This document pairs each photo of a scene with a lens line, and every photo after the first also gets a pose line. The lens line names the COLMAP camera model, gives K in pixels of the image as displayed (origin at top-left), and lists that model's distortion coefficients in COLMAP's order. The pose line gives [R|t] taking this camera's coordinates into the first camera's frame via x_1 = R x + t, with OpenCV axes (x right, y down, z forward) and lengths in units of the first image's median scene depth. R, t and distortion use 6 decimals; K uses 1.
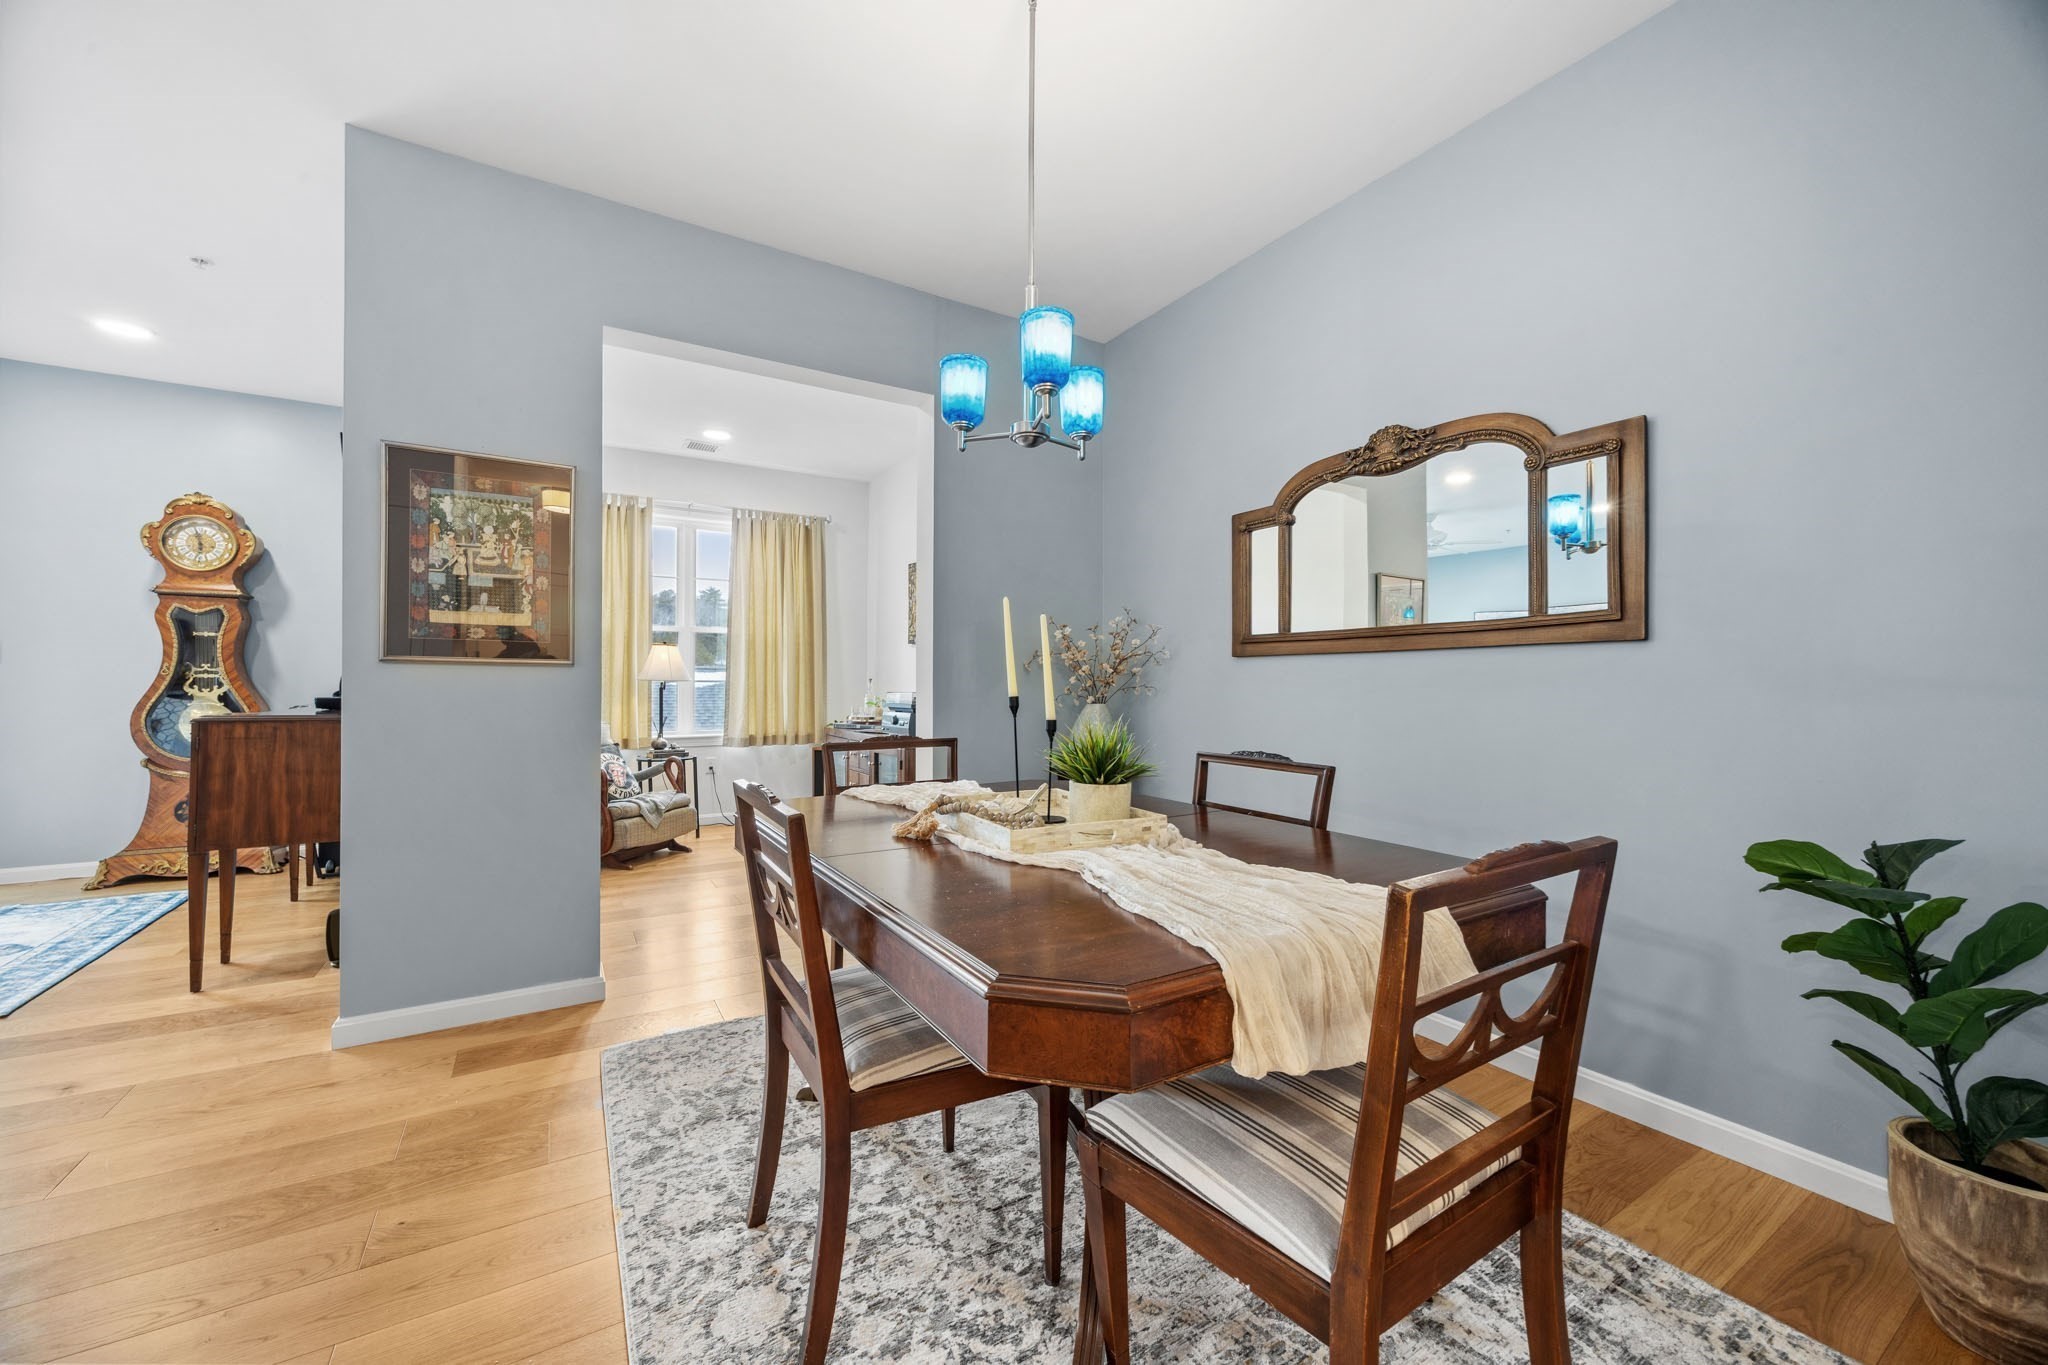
lens RADIAL K [[779.2, 0, 1028.3], [0, 779.2, 685.8], [0, 0, 1]] dist [-0.005305, -0.000313]
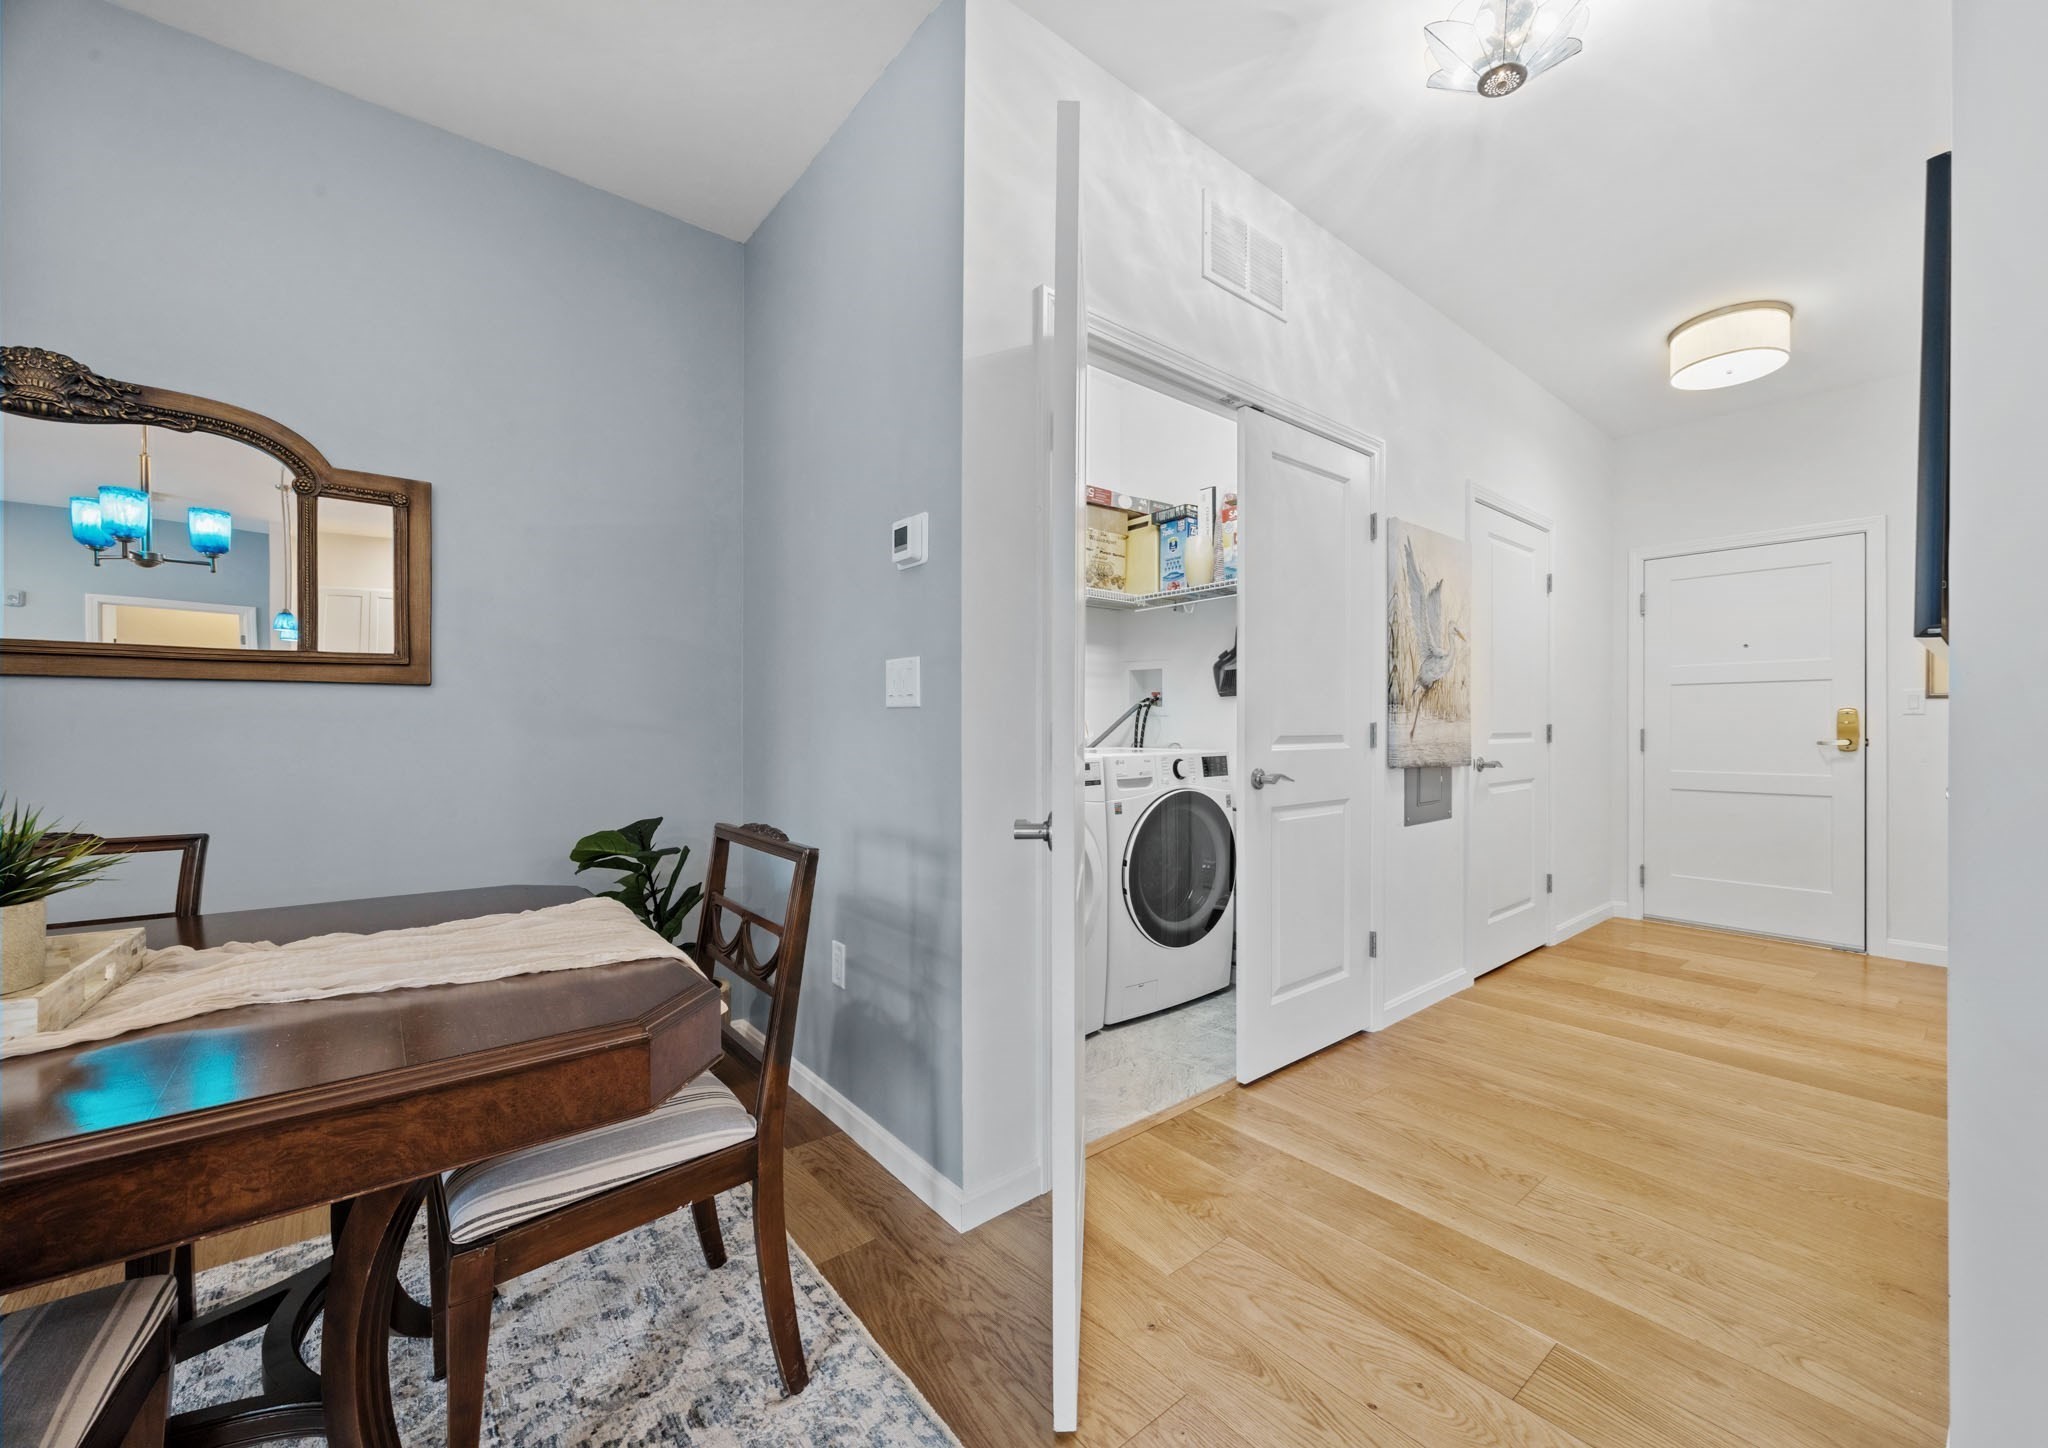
lens RADIAL K [[826.3, 0, 1087.4], [0, 826.3, 727.7], [0, 0, 1]] dist [-0.003719, -0.000453]
pose [[-0.165640, -0.003835, 0.986179, -0.332140], [-0.003046, 0.999990, 0.003377, -0.003307], [-0.986182, -0.002445, -0.165650, 0.168783]]
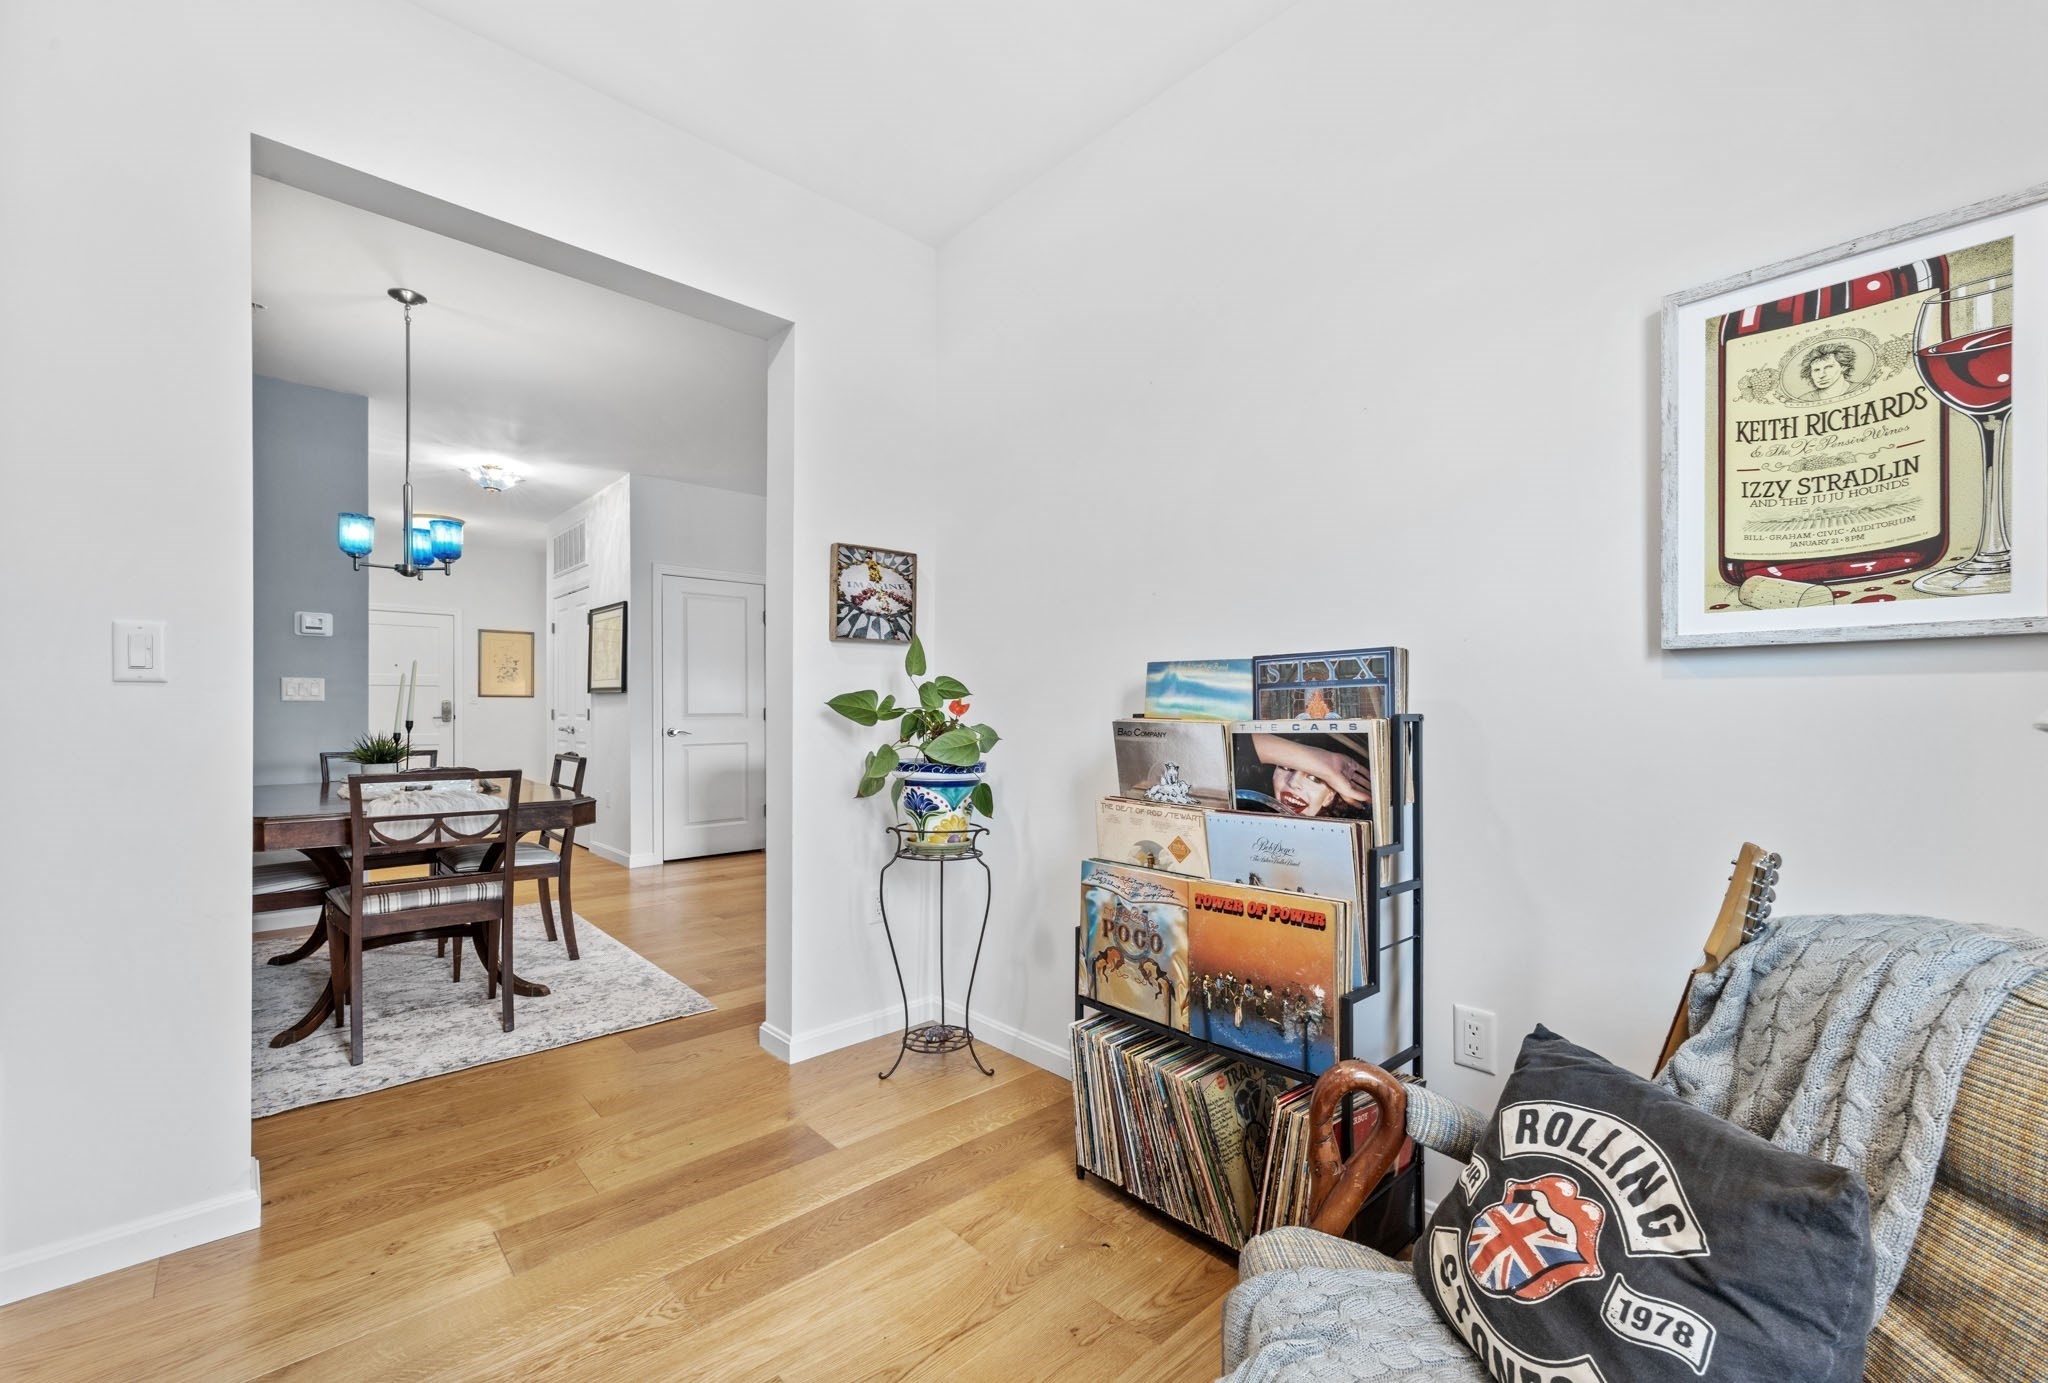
lens RADIAL K [[833.9, 0, 1023.7], [0, 833.9, 710.9], [0, 0, 1]] dist [-0.000588, -0.000068]
pose [[-0.981892, -0.008287, -0.189260, -0.579058], [-0.008327, 0.999965, -0.000584, -0.011119], [0.189259, 0.001002, -0.981927, 1.812764]]
